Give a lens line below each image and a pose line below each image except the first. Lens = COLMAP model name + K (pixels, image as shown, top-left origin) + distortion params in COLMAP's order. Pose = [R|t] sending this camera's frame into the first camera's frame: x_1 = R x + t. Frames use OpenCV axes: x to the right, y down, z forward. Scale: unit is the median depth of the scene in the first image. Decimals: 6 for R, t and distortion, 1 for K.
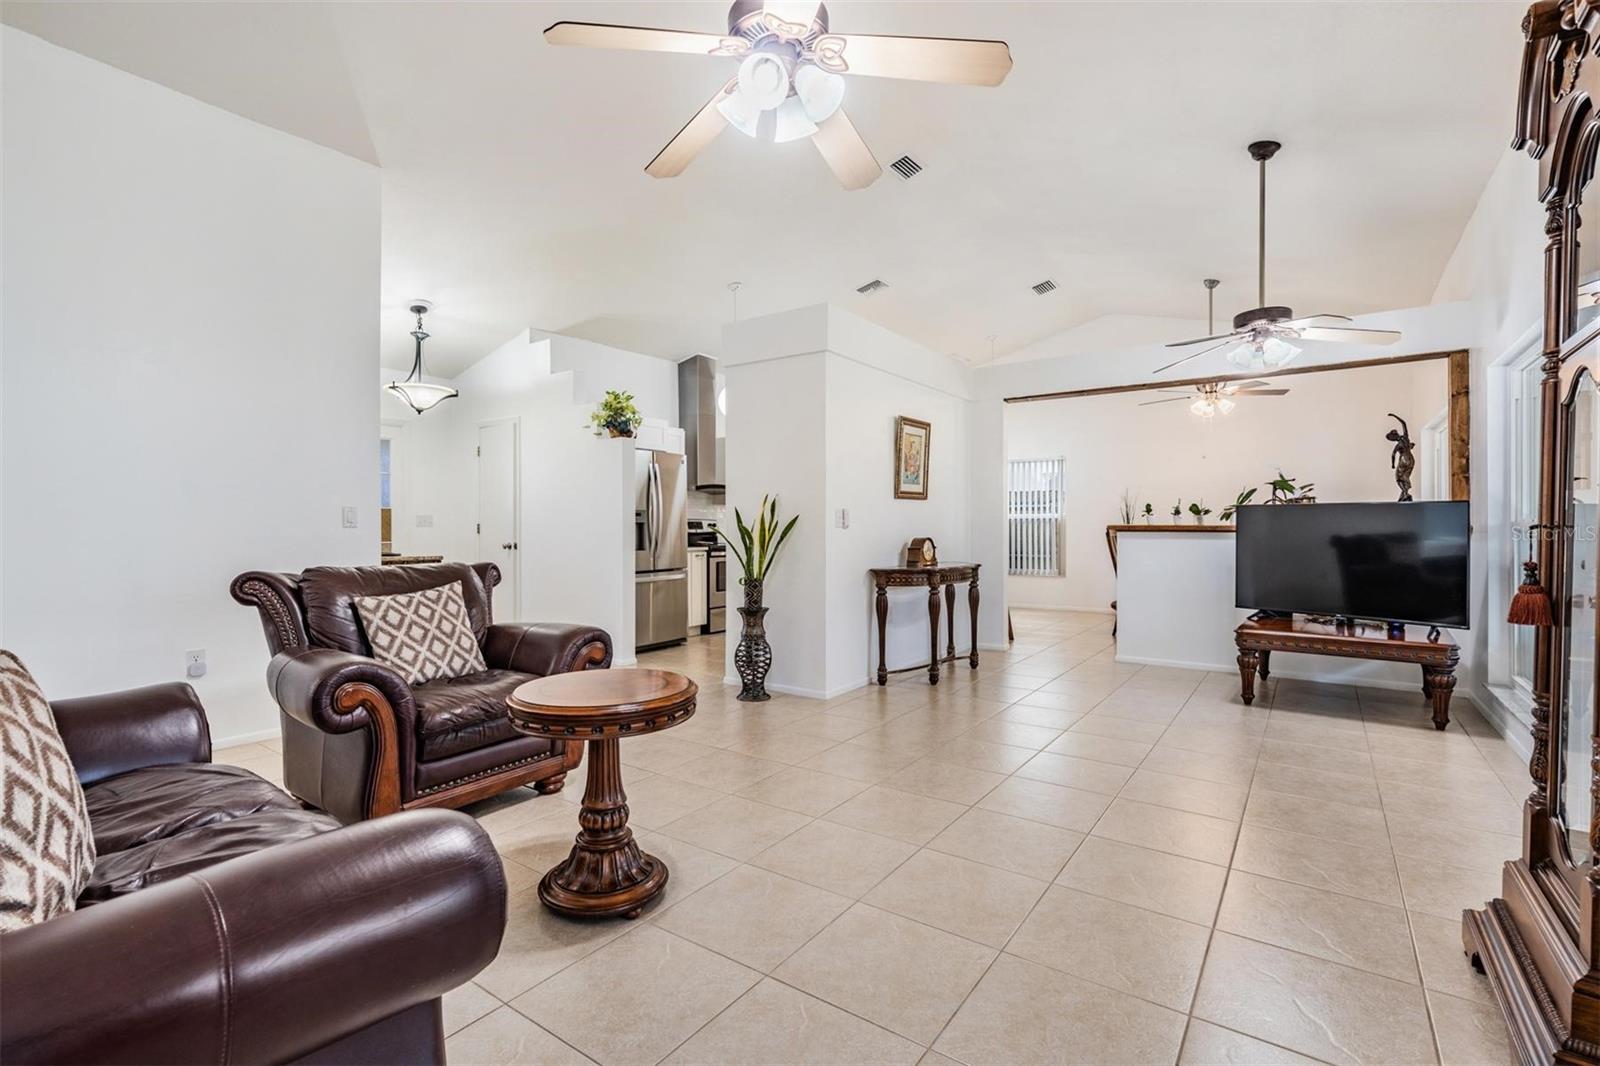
lens RADIAL K [[728.1, 0, 795.4], [0, 728.1, 528.7], [0, 0, 1]] dist [0.000047, -0.000215]
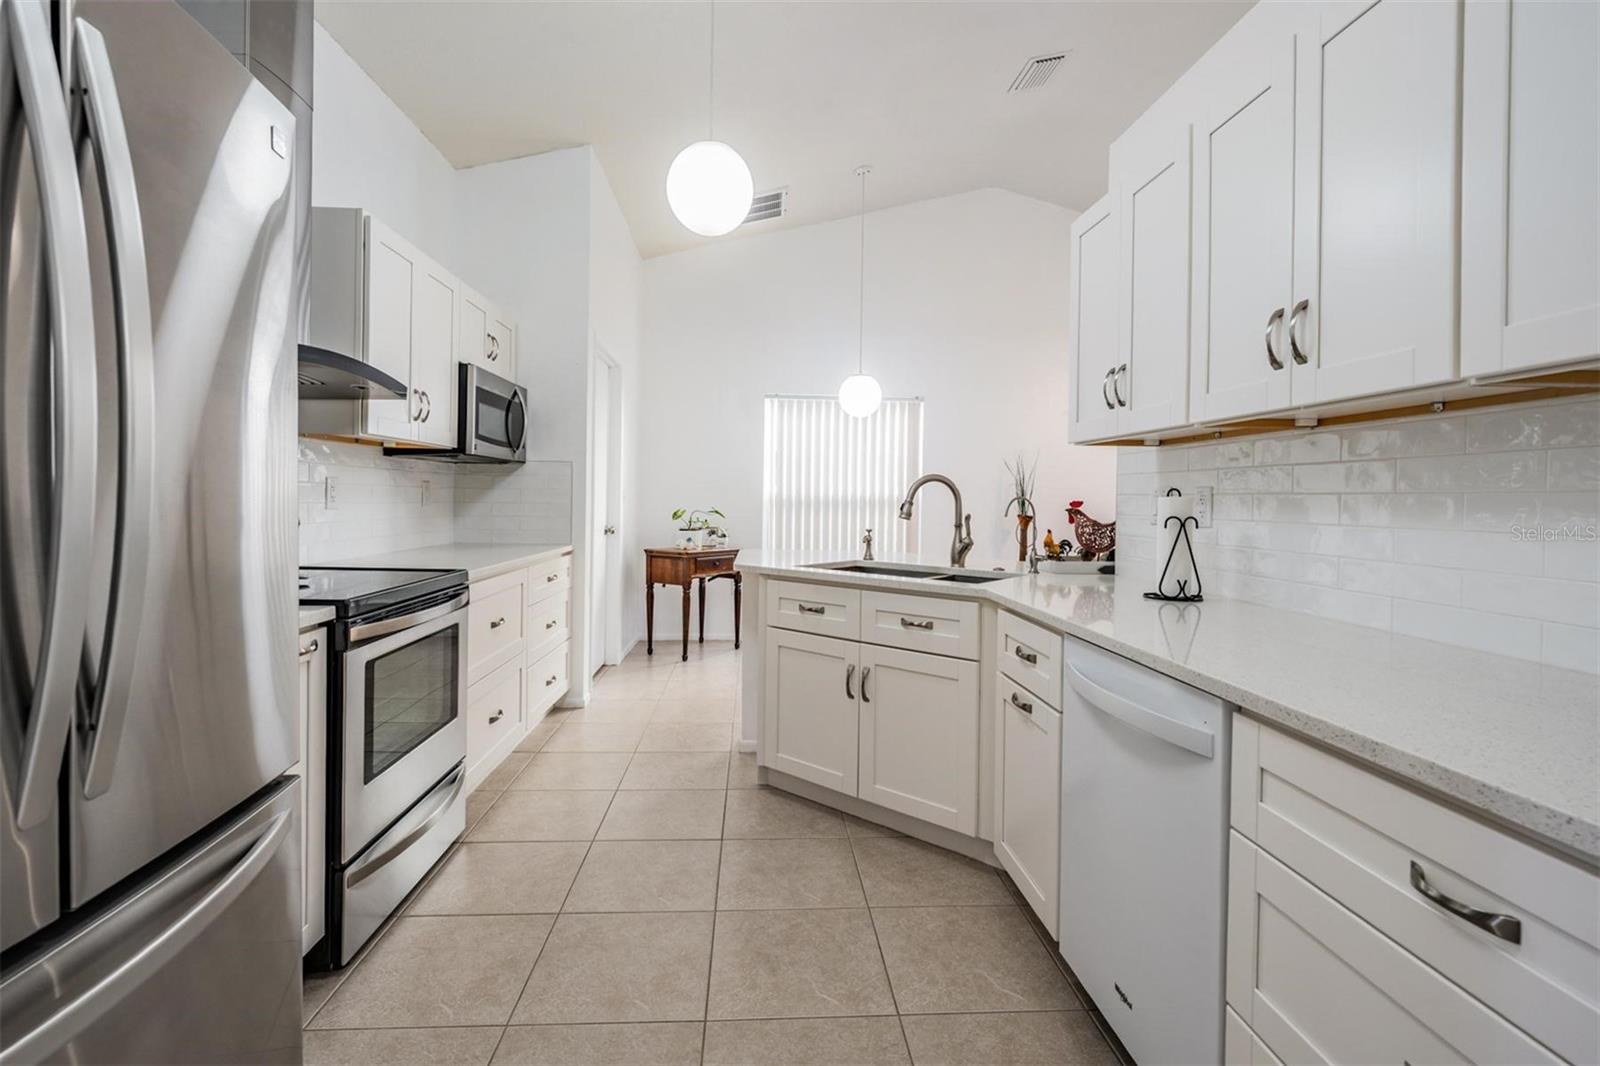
lens RADIAL K [[738.6, 0, 795.5], [0, 738.6, 508.7], [0, 0, 1]] dist [-0.001699, -0.000898]
pose [[0.776899, 0.004879, 0.629606, -0.154005], [-0.013080, 0.999879, 0.008393, -0.009539], [-0.629489, -0.014756, 0.776869, 0.726471]]
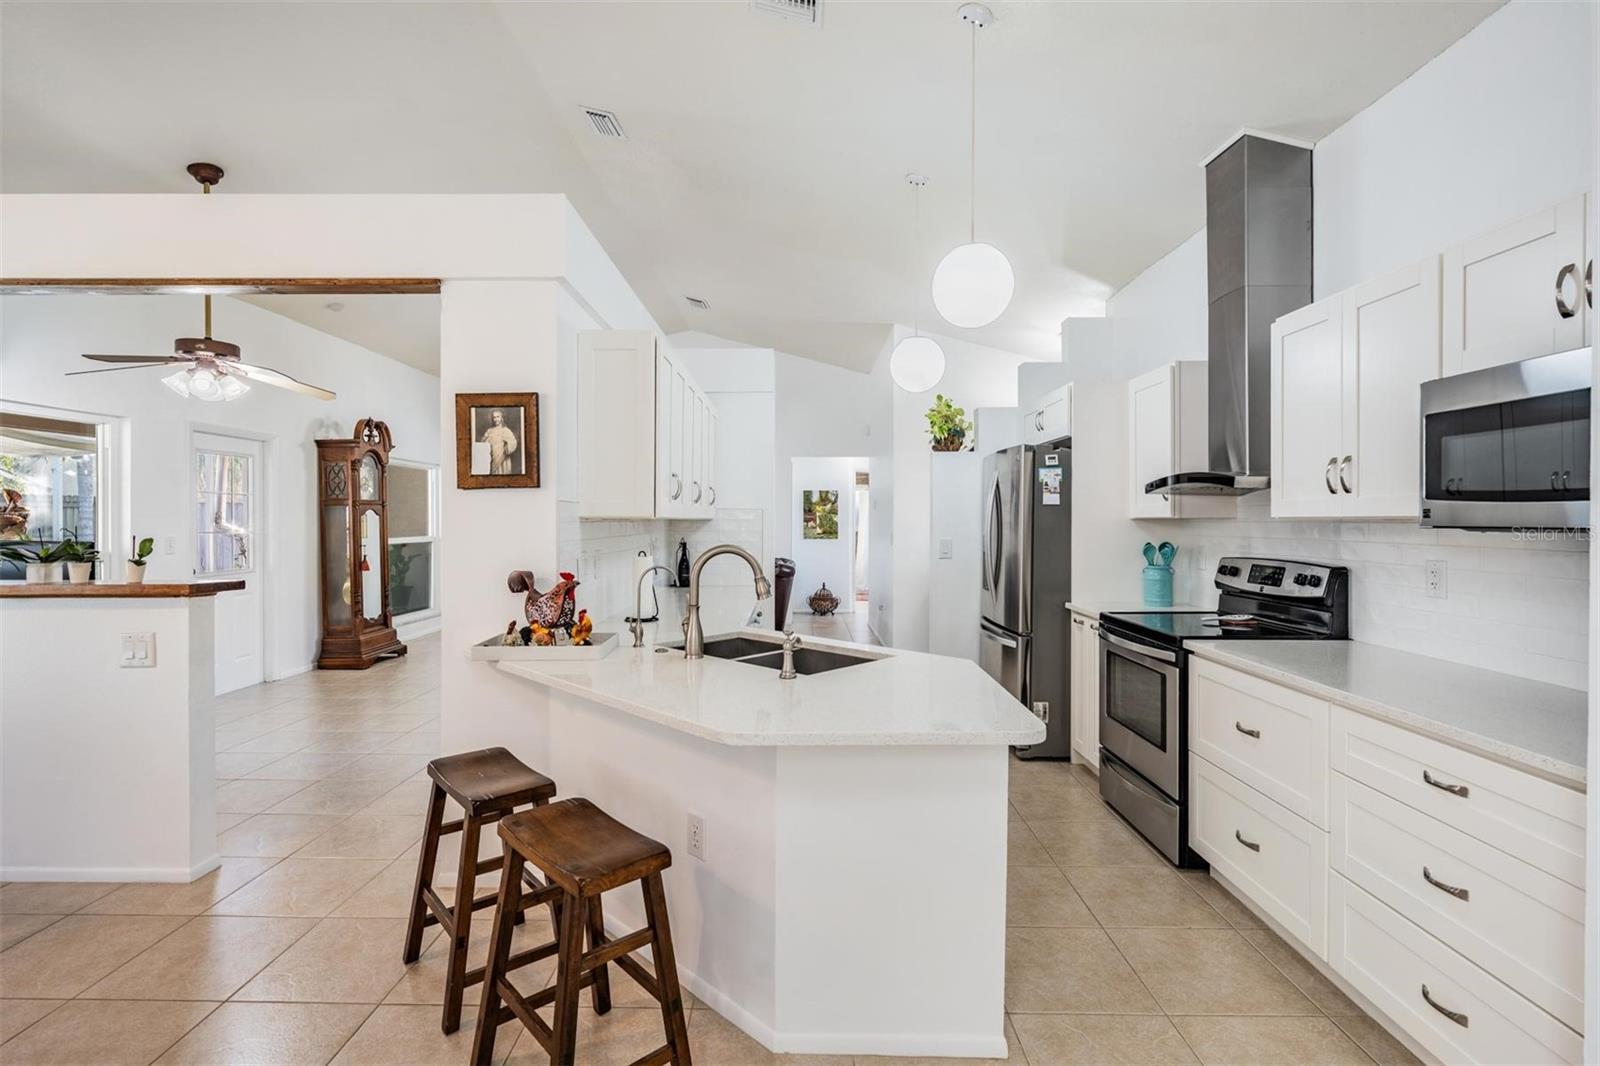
lens RADIAL K [[744.3, 0, 791.5], [0, 744.3, 526.4], [0, 0, 1]] dist [0.001468, -0.000317]
pose [[-0.819998, 0.006683, -0.572327, 0.327398], [-0.000541, 0.999922, 0.012451, -0.038451], [0.572366, 0.010519, -0.819931, 1.285099]]
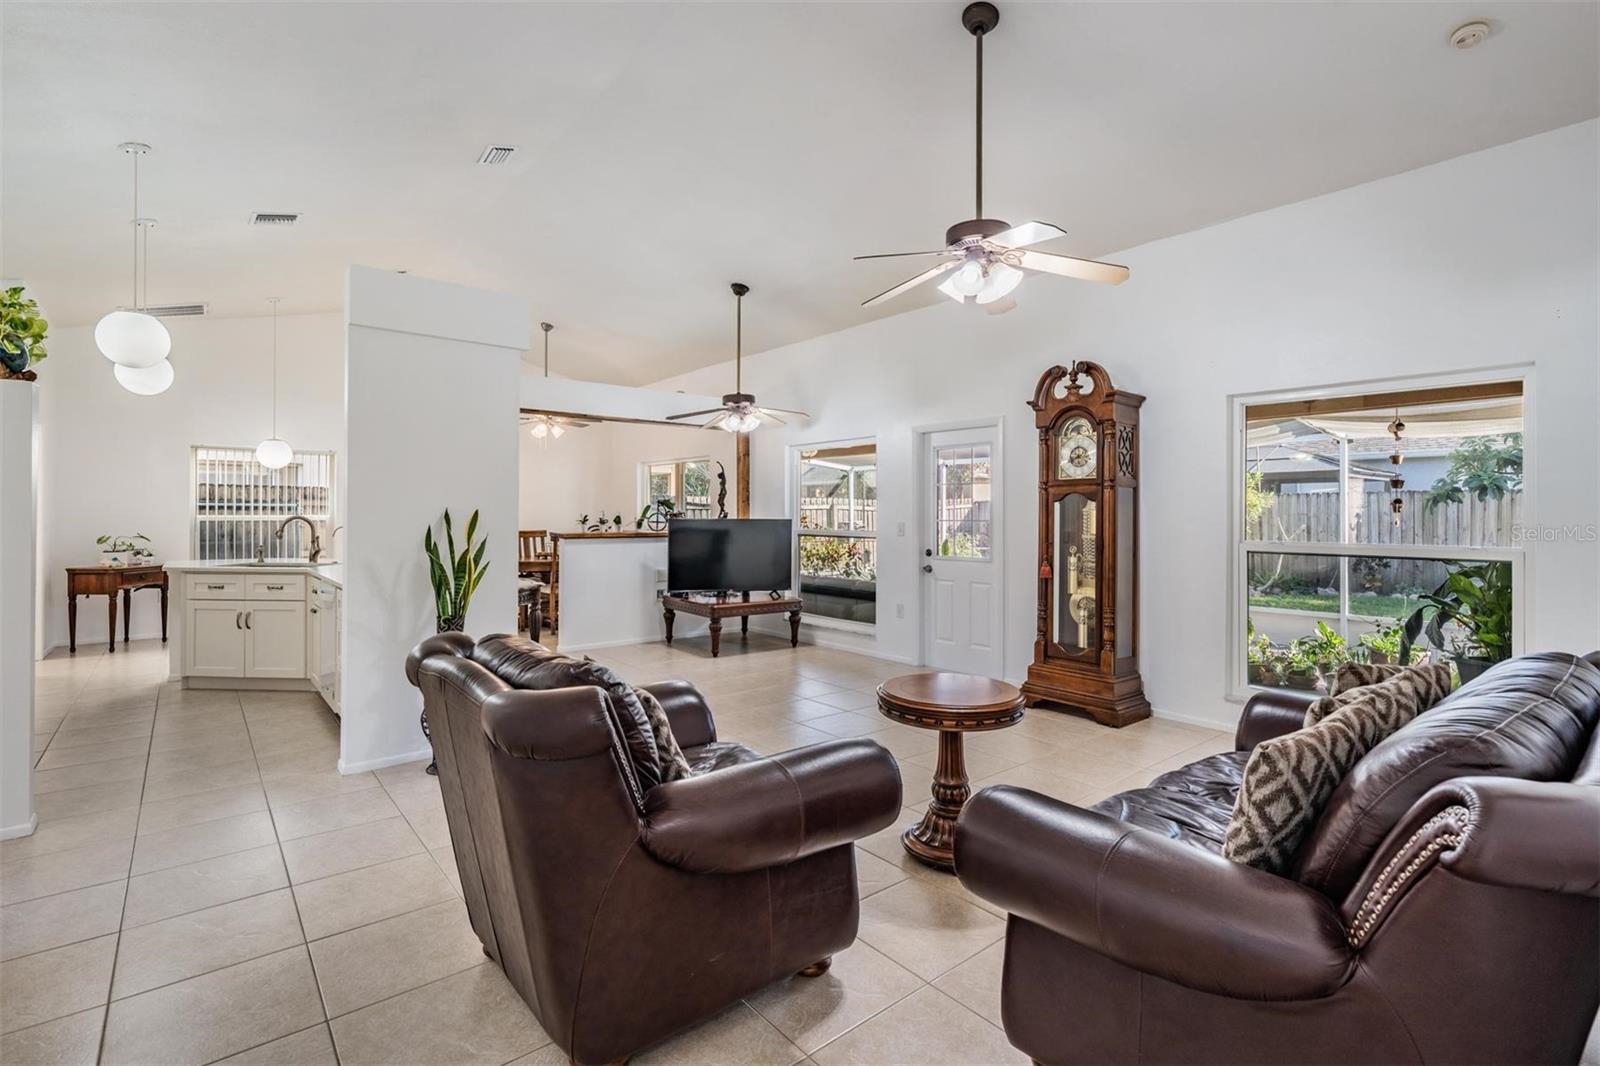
lens RADIAL K [[739.9, 0, 802.2], [0, 739.9, 512.4], [0, 0, 1]] dist [0.000339, 0.000250]
pose [[0.250751, 0.005794, 0.968034, -0.468506], [0.001884, 0.999977, -0.006473, -0.023284], [-0.968050, 0.003447, 0.250735, 0.275977]]
